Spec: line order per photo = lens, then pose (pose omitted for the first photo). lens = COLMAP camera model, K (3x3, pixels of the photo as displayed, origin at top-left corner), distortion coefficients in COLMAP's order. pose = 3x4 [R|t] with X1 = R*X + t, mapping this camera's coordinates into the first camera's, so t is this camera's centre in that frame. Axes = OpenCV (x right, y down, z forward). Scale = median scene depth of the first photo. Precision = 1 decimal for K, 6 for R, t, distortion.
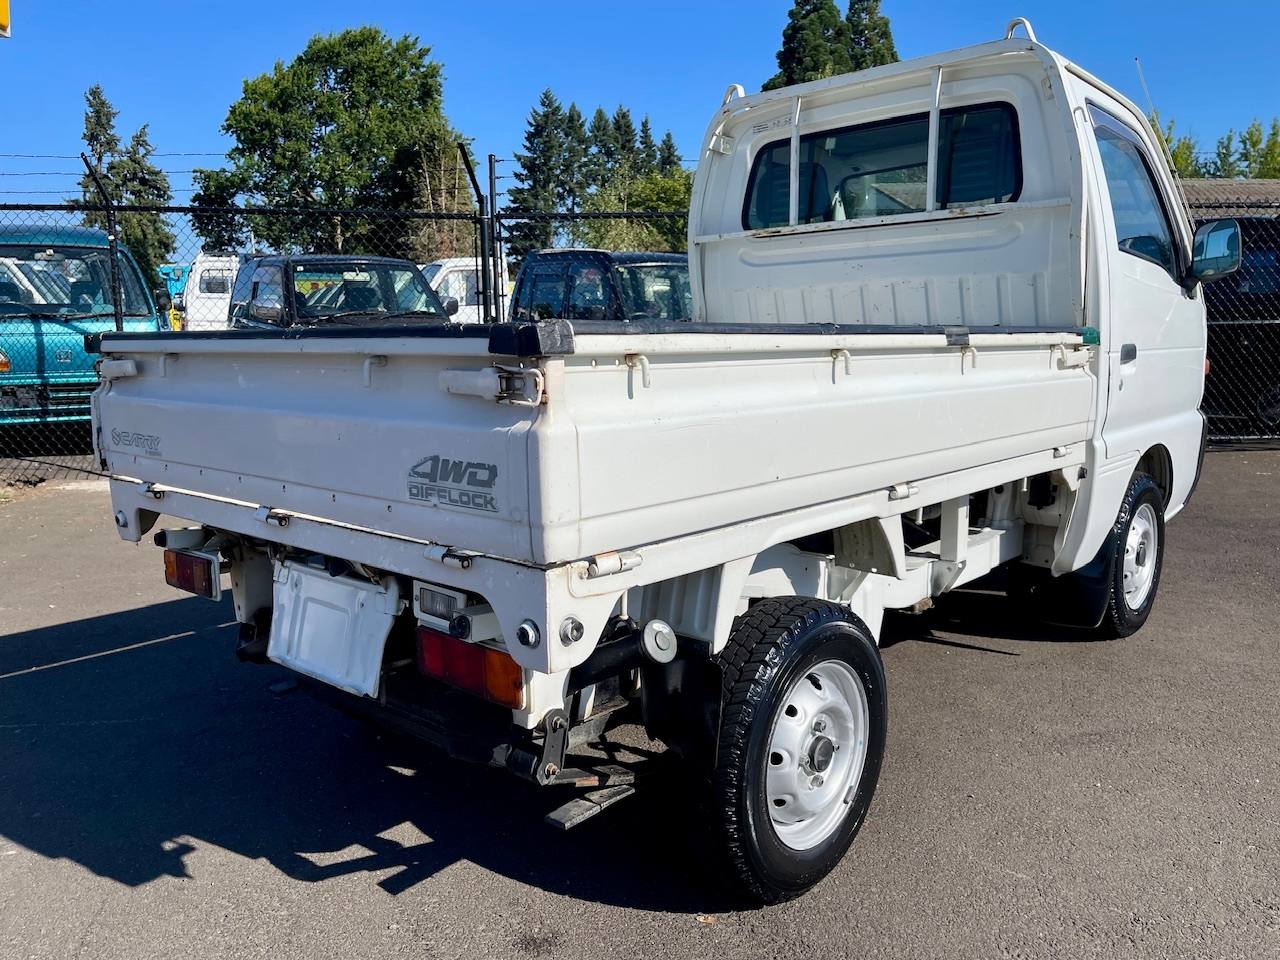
lens RADIAL K [[964.5, 0, 640.0], [0, 964.5, 480.0], [0, 0, 1]] dist [0.033153, -0.001055]
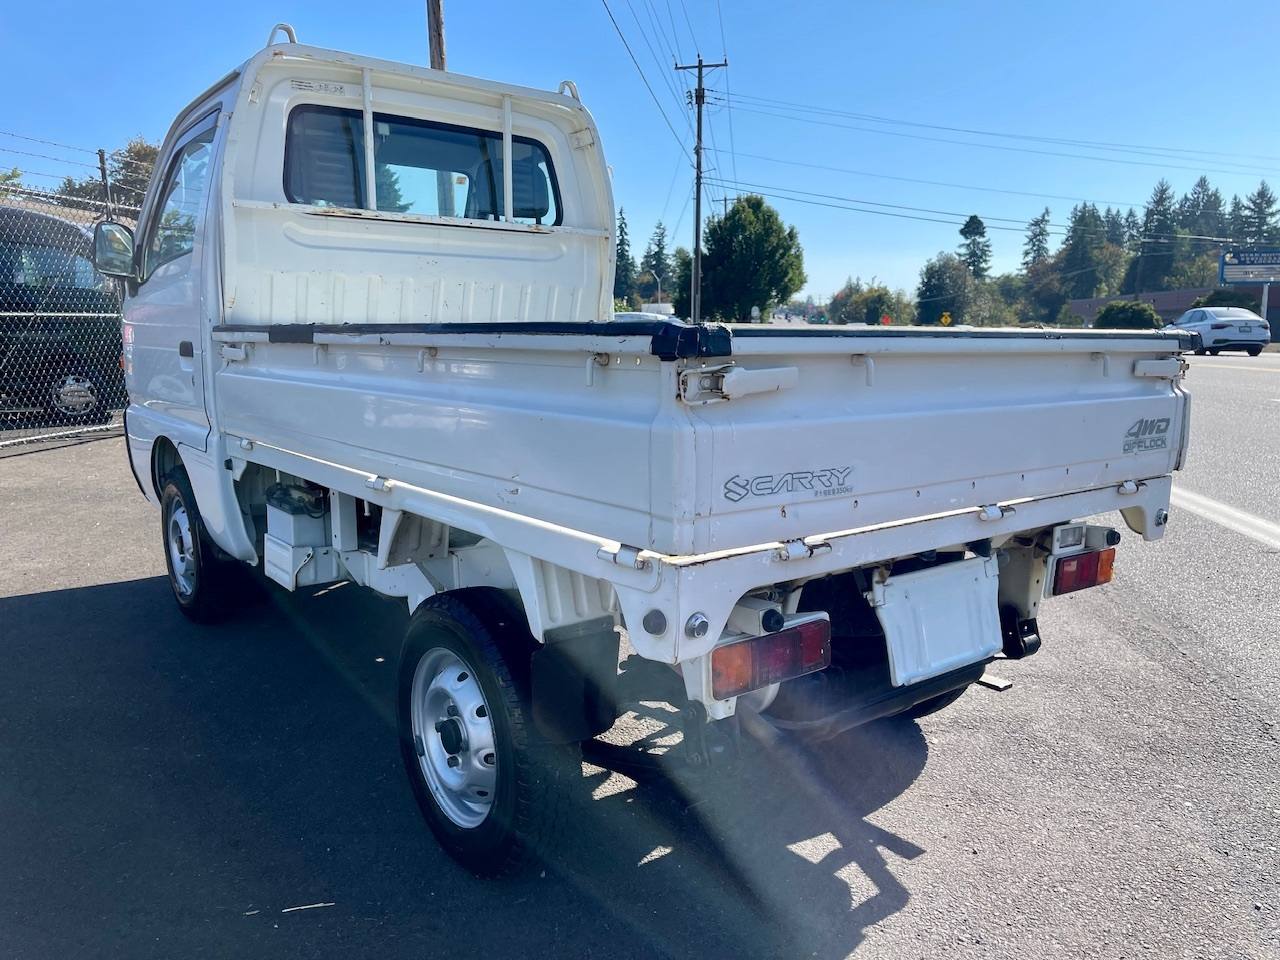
lens RADIAL K [[978.9, 0, 643.0], [0, 978.9, 479.0], [0, 0, 1]] dist [0.062467, -0.078393]
pose [[0.174022, -0.135547, 0.975368, -1.271247], [0.128189, 0.985172, 0.114038, -0.142401], [-0.976363, 0.105186, 0.188817, 1.012366]]
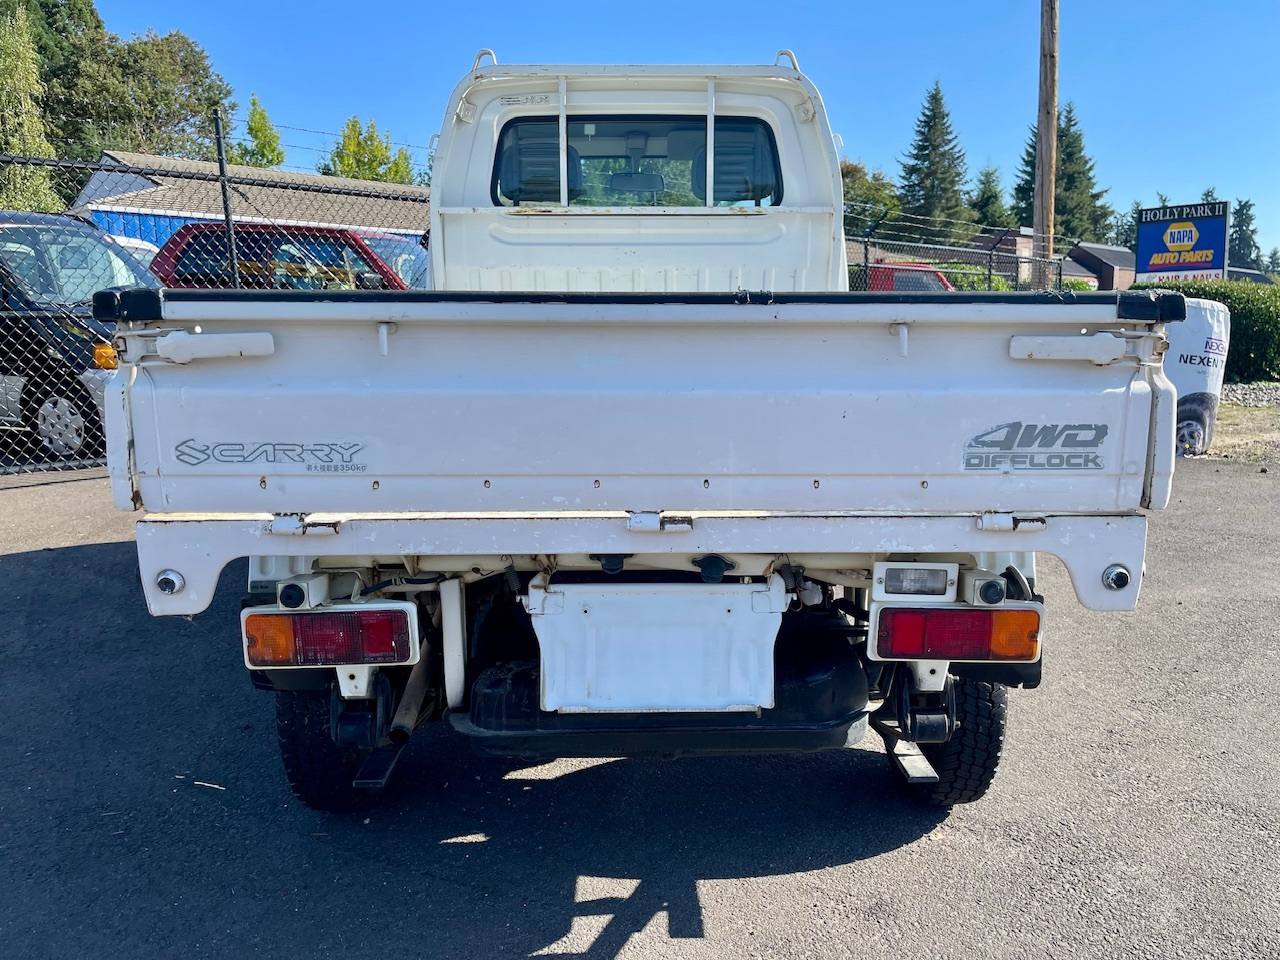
lens RADIAL K [[978.9, 0, 643.0], [0, 978.9, 479.0], [0, 0, 1]] dist [0.062467, -0.078393]
pose [[0.738426, -0.093229, 0.667859, -0.822047], [0.088671, 0.995221, 0.040887, -0.029773], [-0.668479, 0.029028, 0.743164, 0.339355]]
